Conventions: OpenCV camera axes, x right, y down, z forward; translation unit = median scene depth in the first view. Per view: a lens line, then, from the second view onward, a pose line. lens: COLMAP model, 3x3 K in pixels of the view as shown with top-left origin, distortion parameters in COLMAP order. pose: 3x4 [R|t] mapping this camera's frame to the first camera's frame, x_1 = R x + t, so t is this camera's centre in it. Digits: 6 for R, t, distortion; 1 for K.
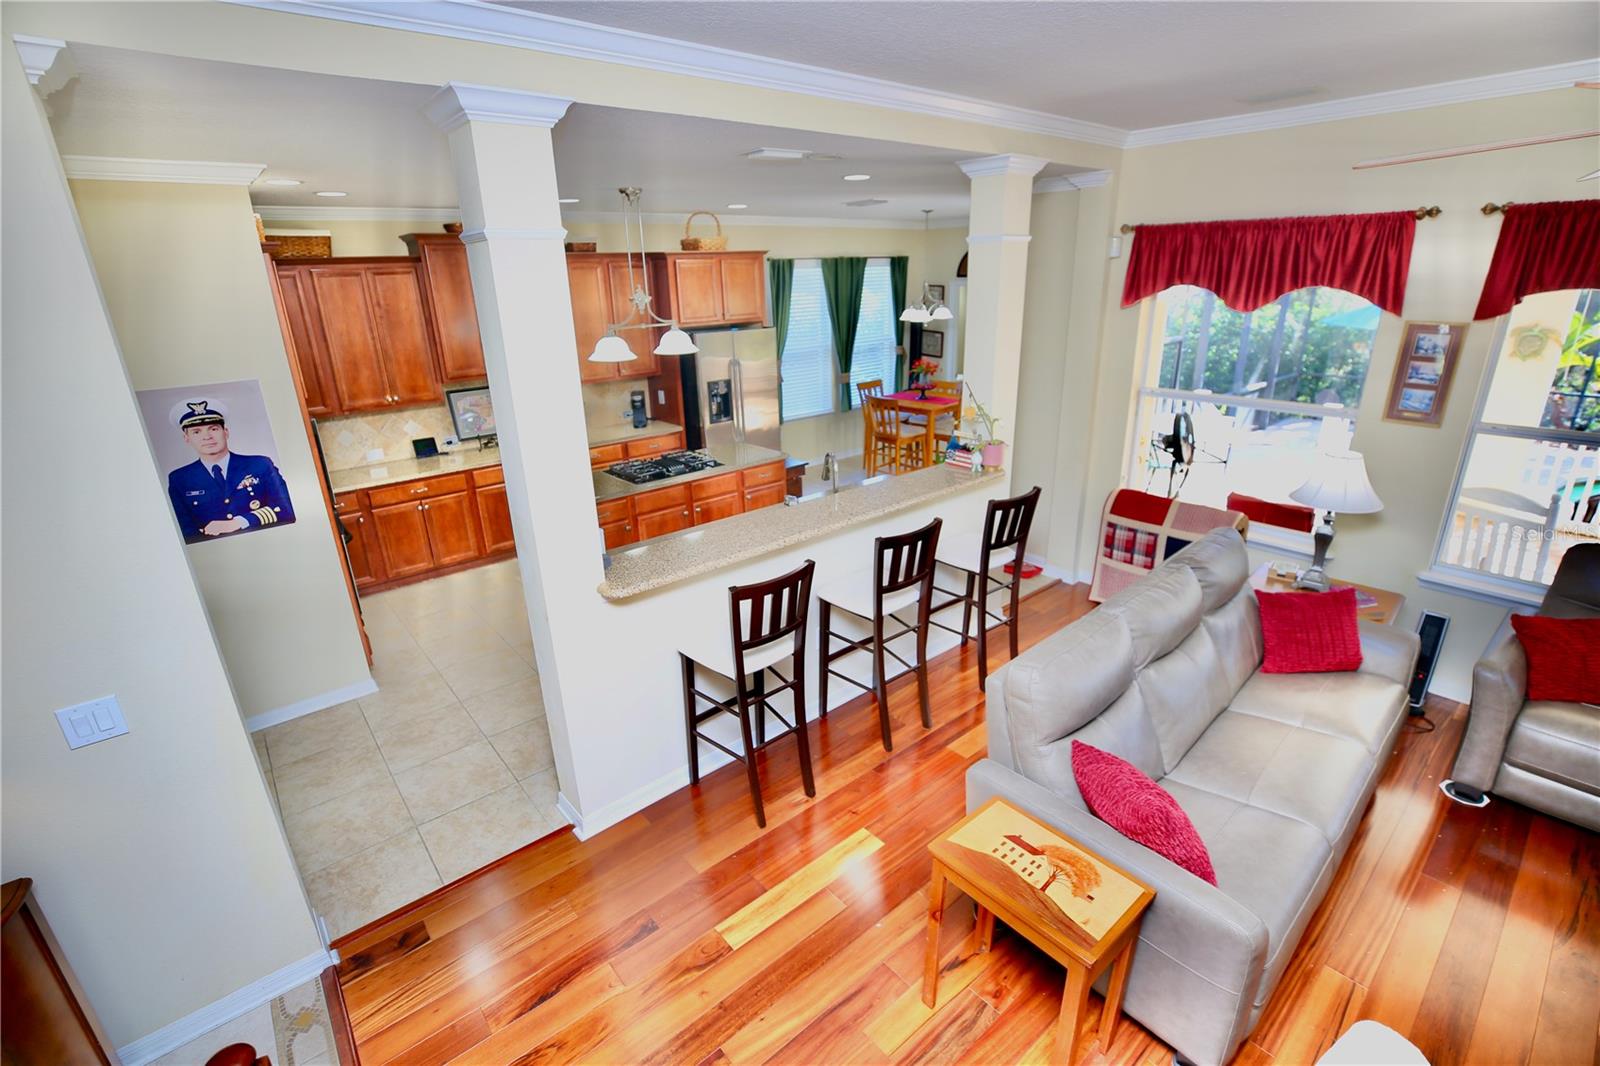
lens RADIAL K [[725.7, 0, 802.0], [0, 725.7, 533.0], [0, 0, 1]] dist [-0.046085, 0.013289]
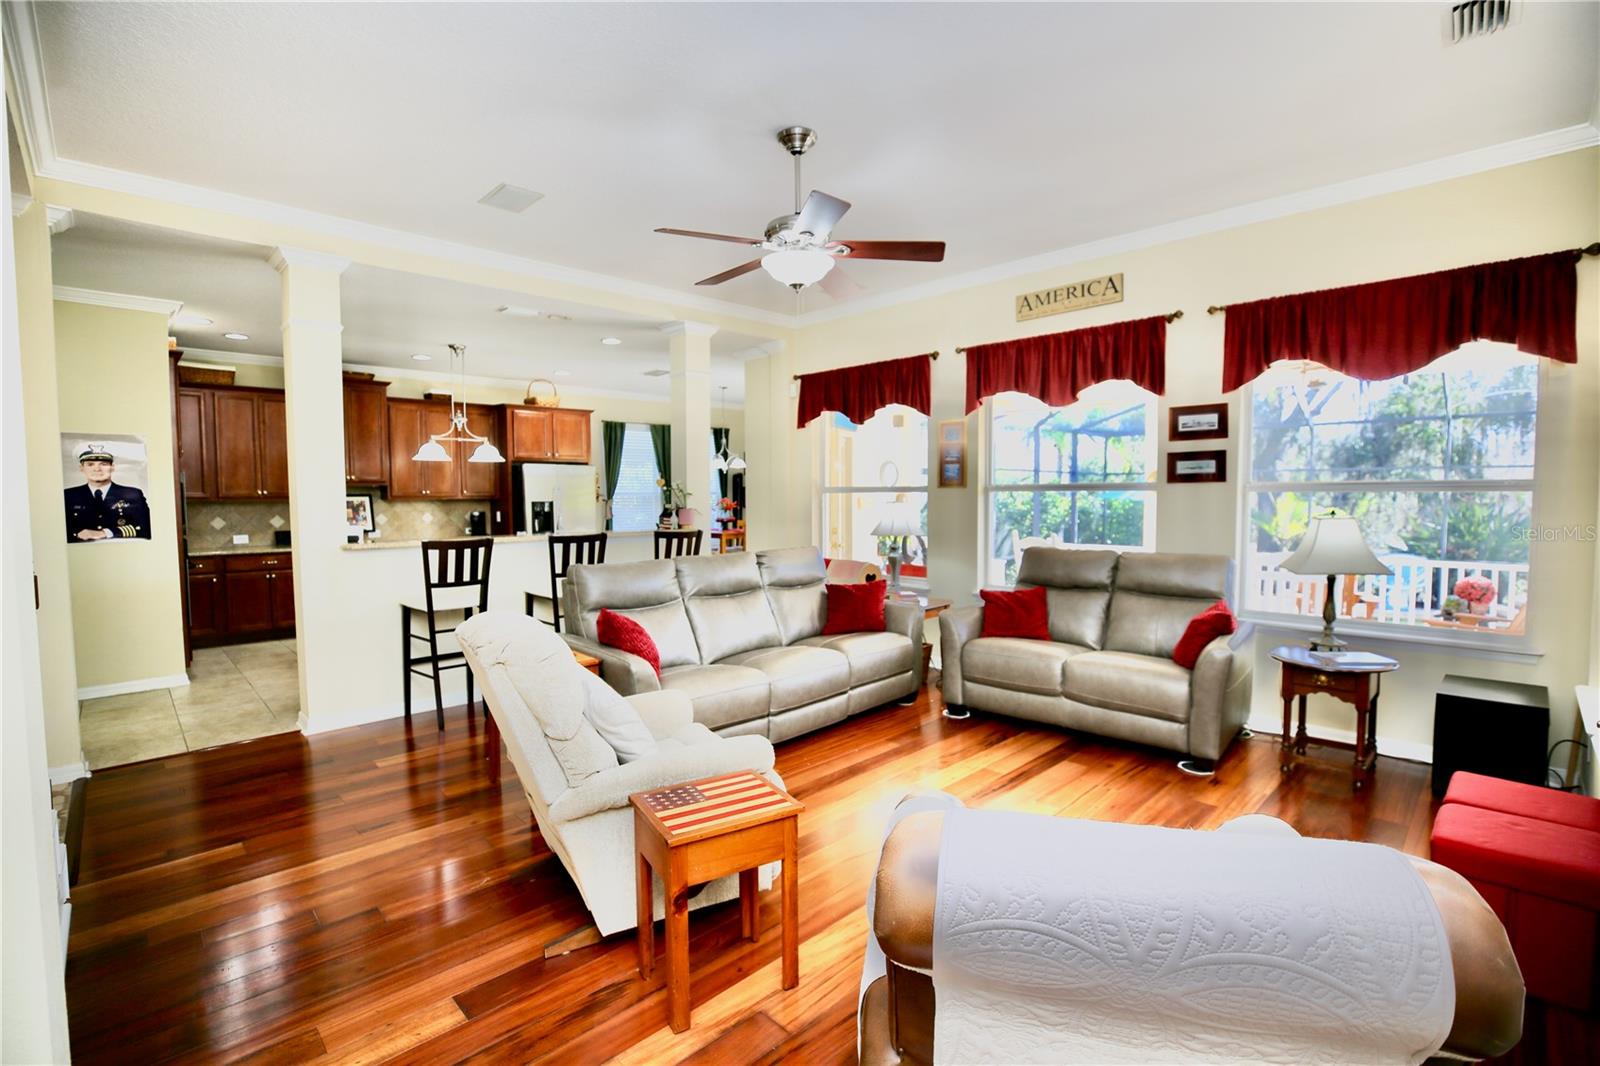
lens RADIAL K [[725.7, 0, 802.0], [0, 725.7, 533.0], [0, 0, 1]] dist [-0.046085, 0.013289]
pose [[0.997035, 0.017003, 0.075046, 0.319263], [0.005283, 0.957855, -0.287205, 0.270122], [-0.076767, 0.286750, 0.954925, -0.288065]]
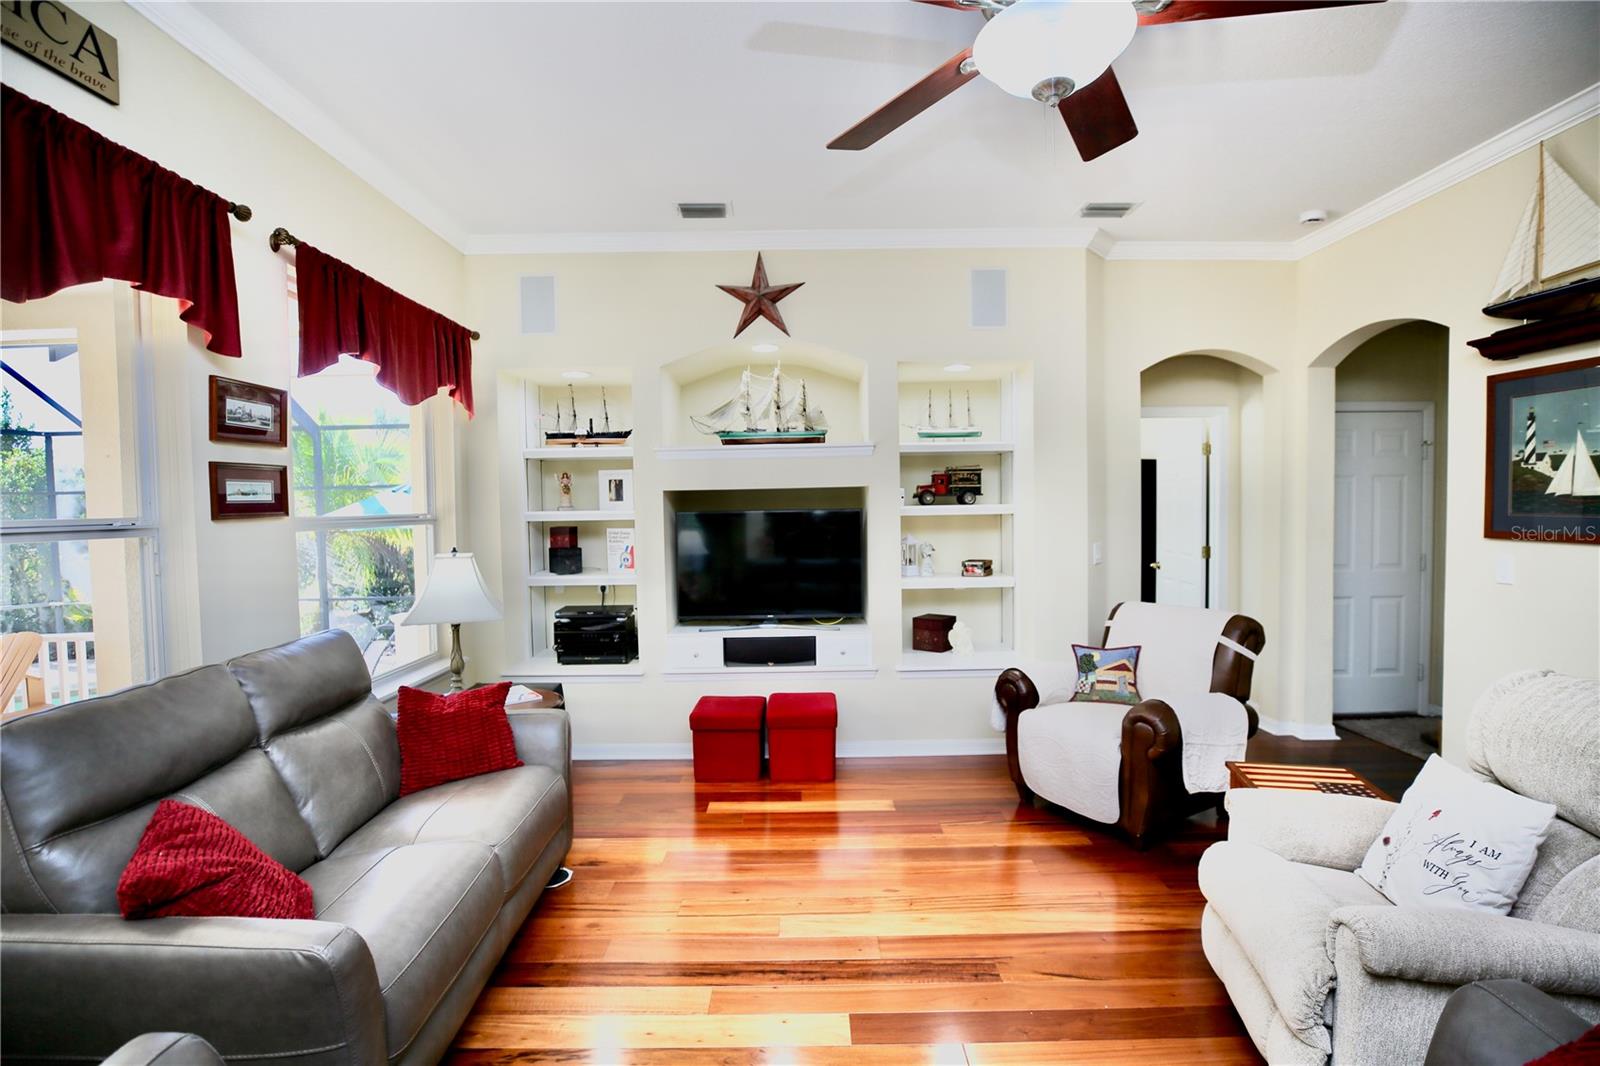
lens RADIAL K [[728.8, 0, 800.0], [0, 728.8, 533.0], [0, 0, 1]] dist [-0.046847, 0.014212]
pose [[-0.756325, 0.010633, 0.654110, 0.247936], [0.250742, 0.928220, 0.274836, -0.062406], [-0.604236, 0.371879, -0.704702, 0.599445]]
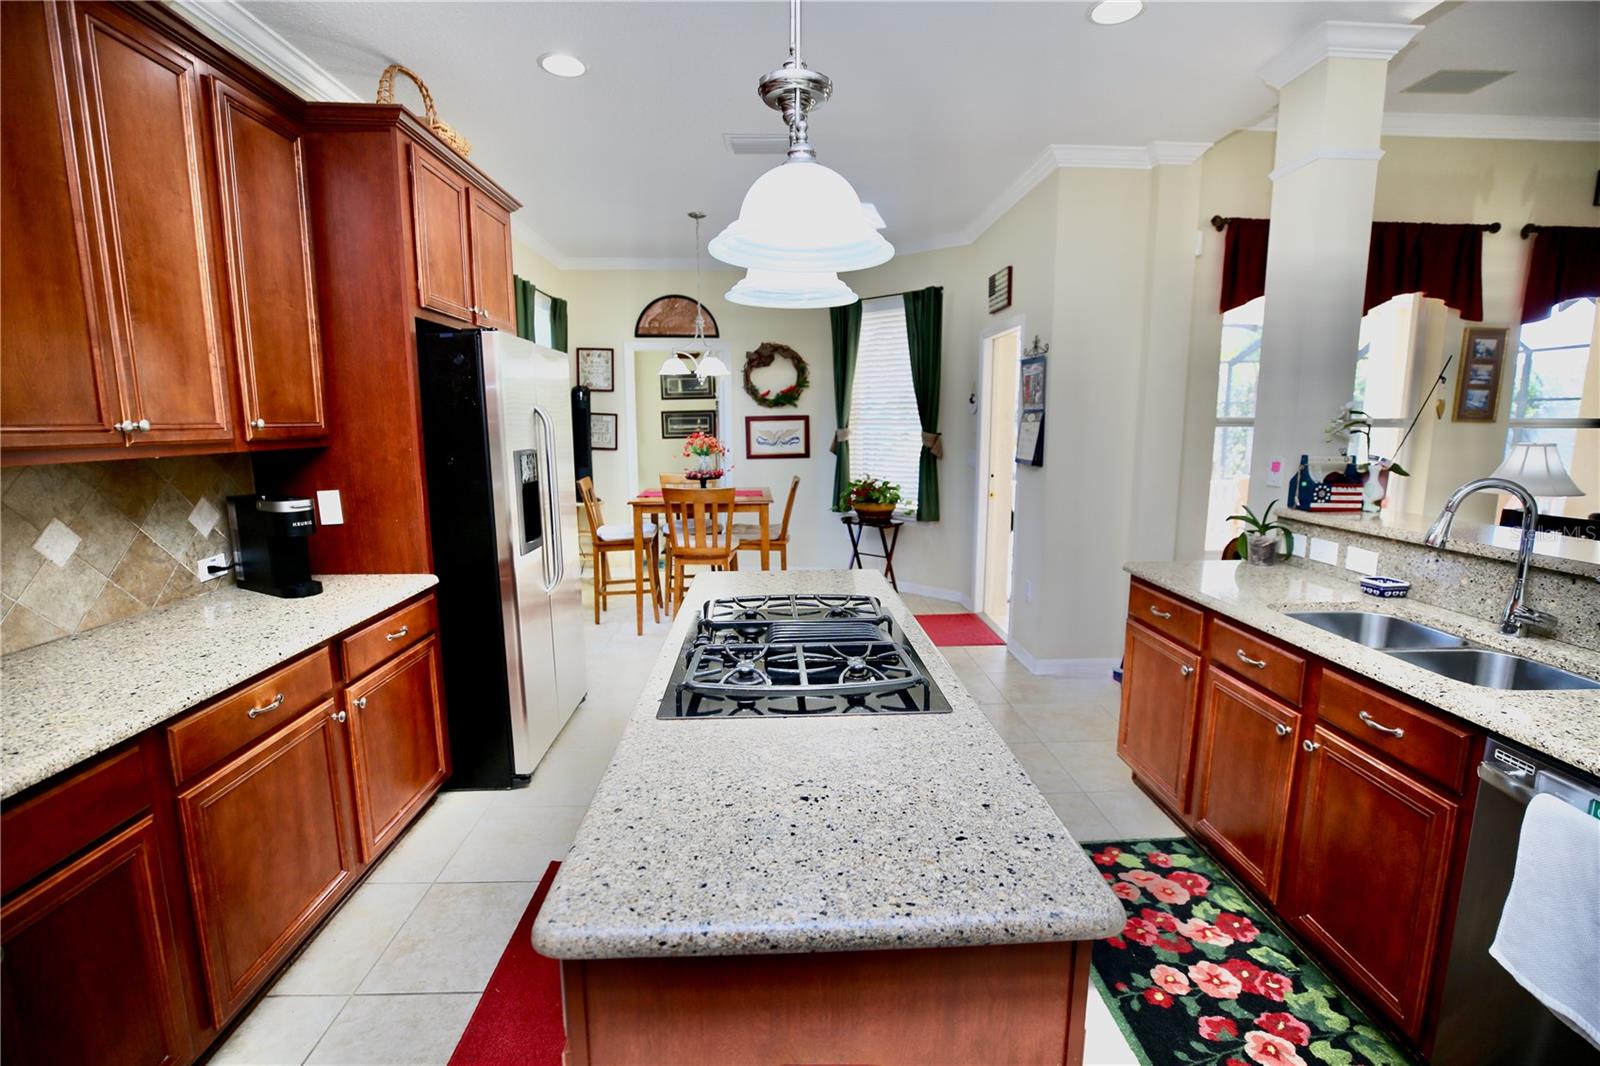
lens RADIAL K [[725.7, 0, 802.0], [0, 725.7, 533.0], [0, 0, 1]] dist [-0.046085, 0.013289]
pose [[0.616488, -0.097410, 0.781316, -0.455766], [0.251430, 0.964718, -0.078112, -0.120481], [-0.746141, 0.244601, 0.619229, 0.832646]]
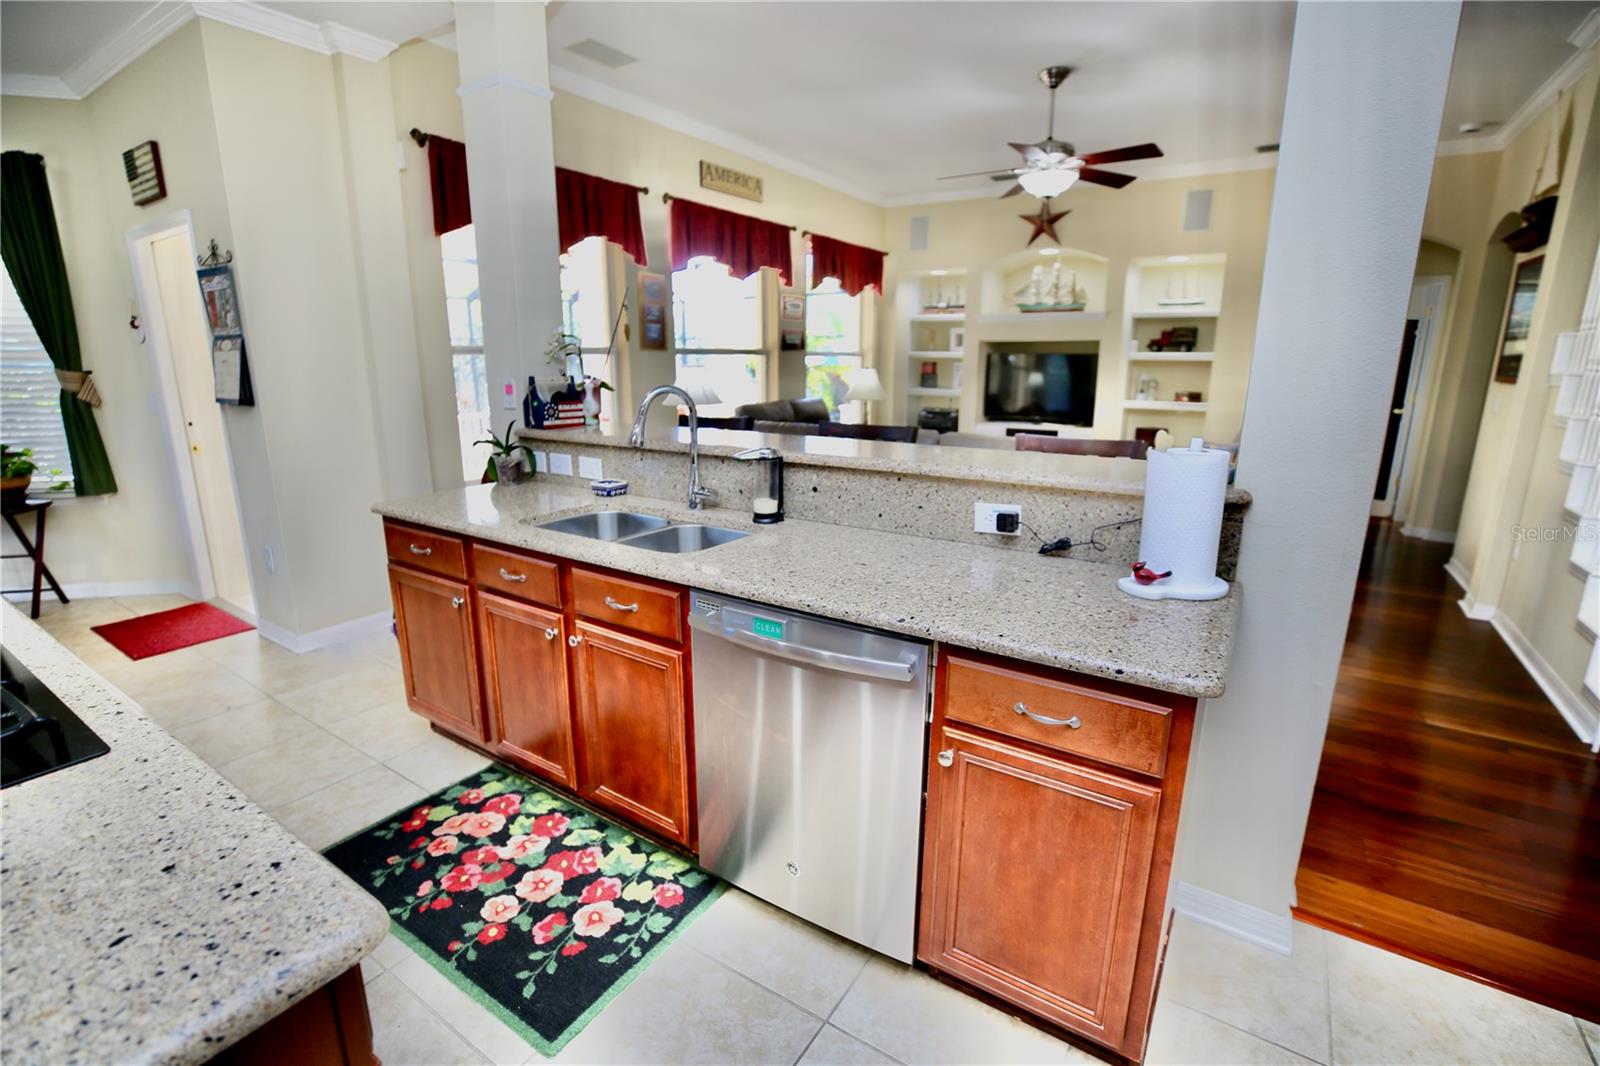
lens RADIAL K [[725.7, 0, 802.0], [0, 725.7, 533.0], [0, 0, 1]] dist [-0.046085, 0.013289]
pose [[-0.277790, -0.201365, 0.939300, -0.423076], [0.327331, 0.899429, 0.289623, -0.107340], [-0.903154, 0.387916, -0.183940, 0.826688]]
